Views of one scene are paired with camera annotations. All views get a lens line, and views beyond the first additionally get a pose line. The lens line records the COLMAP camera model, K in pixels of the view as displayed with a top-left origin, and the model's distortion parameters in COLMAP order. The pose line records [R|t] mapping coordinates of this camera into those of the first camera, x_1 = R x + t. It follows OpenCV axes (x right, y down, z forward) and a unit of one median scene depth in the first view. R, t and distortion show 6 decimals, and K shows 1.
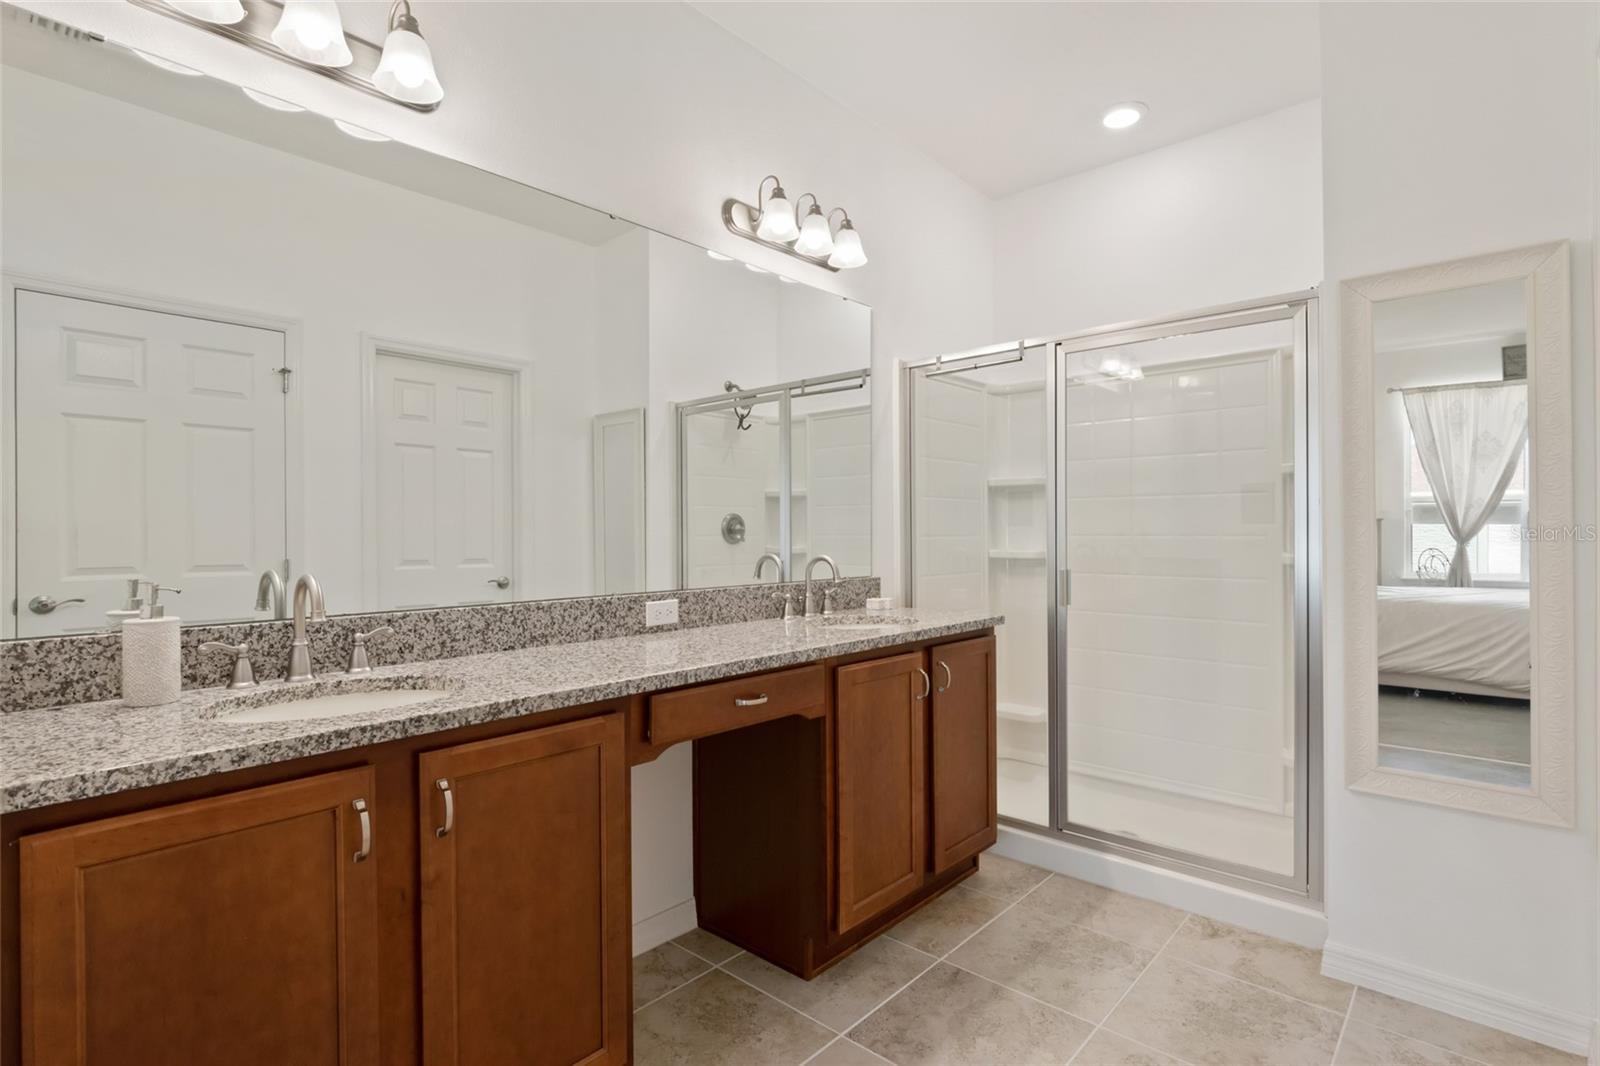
lens RADIAL K [[779.8, 0, 799.5], [0, 779.8, 533.4], [0, 0, 1]] dist [-0.001738, -0.000213]
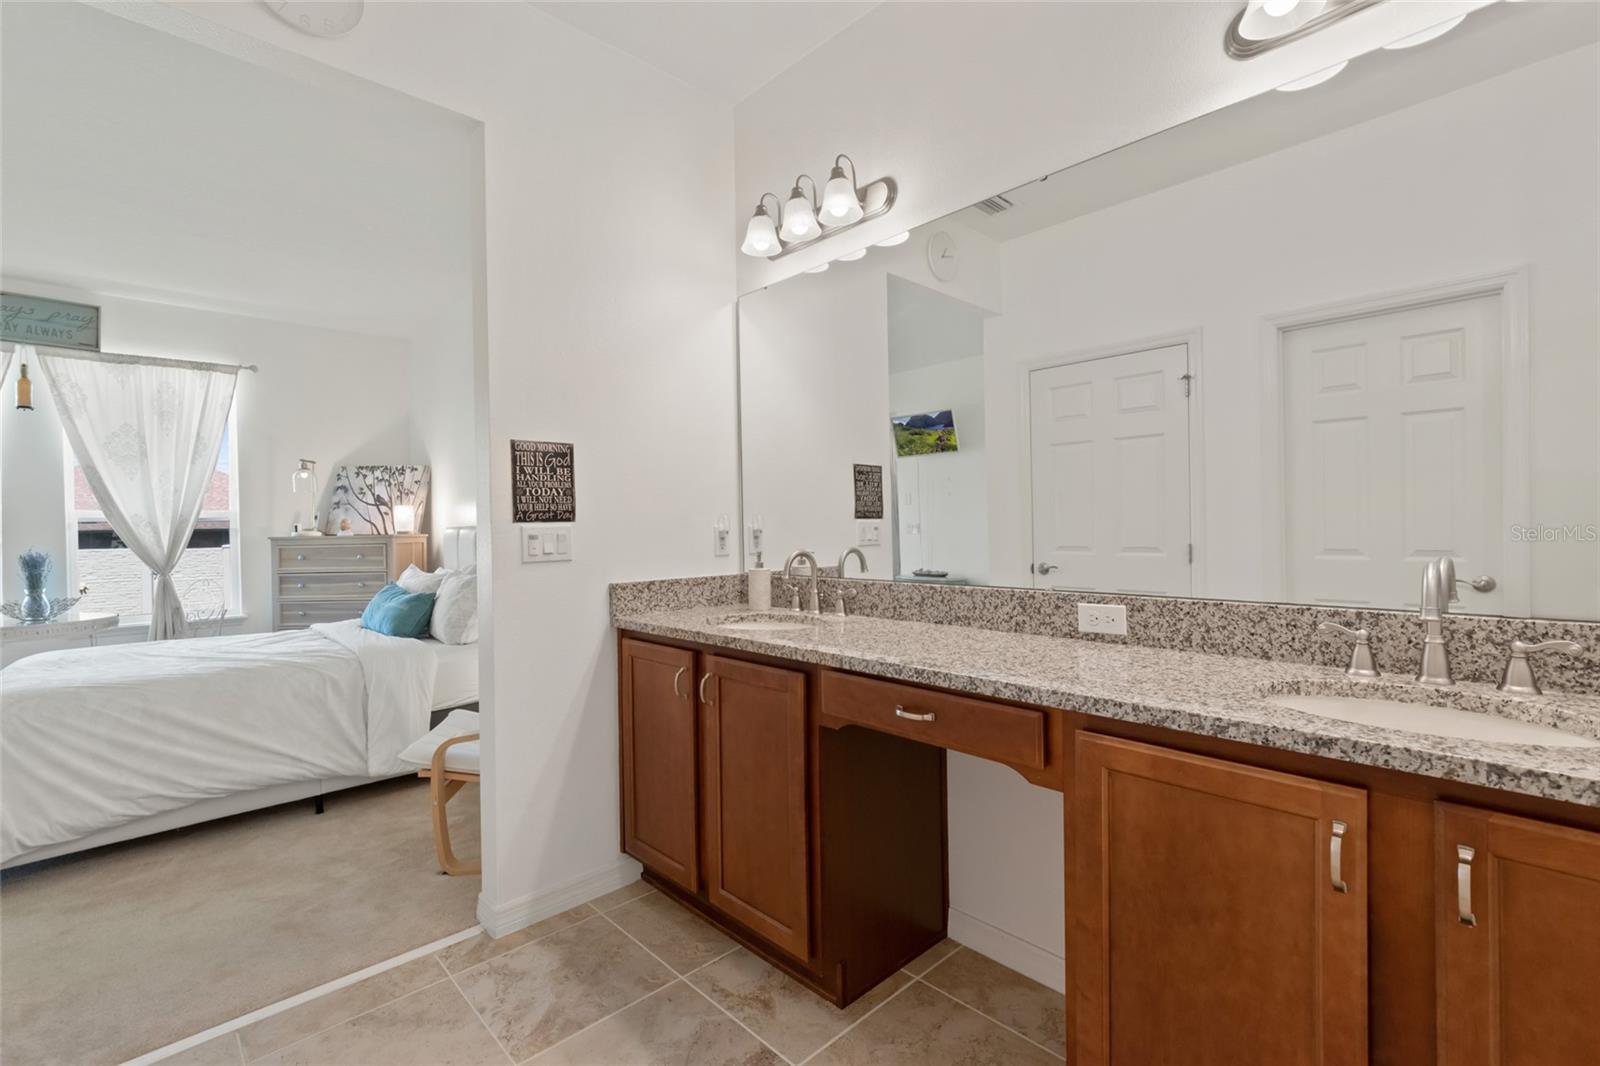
lens RADIAL K [[711.9, 0, 799.6], [0, 711.9, 531.2], [0, 0, 1]] dist [0.003652, 0.000285]
pose [[-0.066531, 0.009089, -0.997743, 0.633965], [0.008137, 0.999930, 0.008566, 0.001334], [0.997751, -0.007548, -0.066600, 0.793301]]
